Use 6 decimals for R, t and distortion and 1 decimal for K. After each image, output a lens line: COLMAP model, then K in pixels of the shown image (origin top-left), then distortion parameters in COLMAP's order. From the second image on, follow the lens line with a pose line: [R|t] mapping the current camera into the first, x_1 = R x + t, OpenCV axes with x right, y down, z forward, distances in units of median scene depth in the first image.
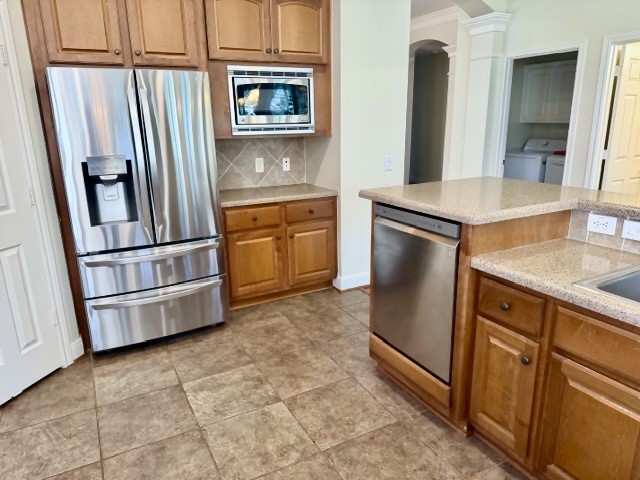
lens RADIAL K [[449.7, 0, 319.9], [0, 449.7, 243.3], [0, 0, 1]] dist [0.082932, -0.118055]
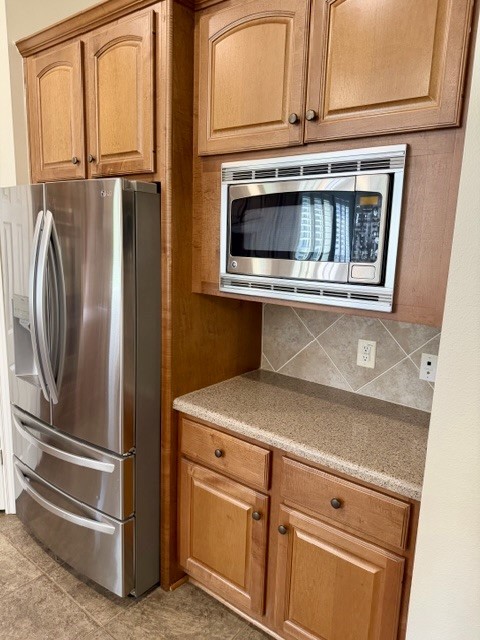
lens RADIAL K [[449.7, 0, 240.2], [0, 449.7, 324.4], [0, 0, 1]] dist [0.082932, -0.118055]
pose [[0.396556, 0.204441, -0.894957, 0.287956], [-0.282995, 0.954633, 0.092678, -0.244675], [0.873303, 0.216516, 0.436421, 0.759563]]
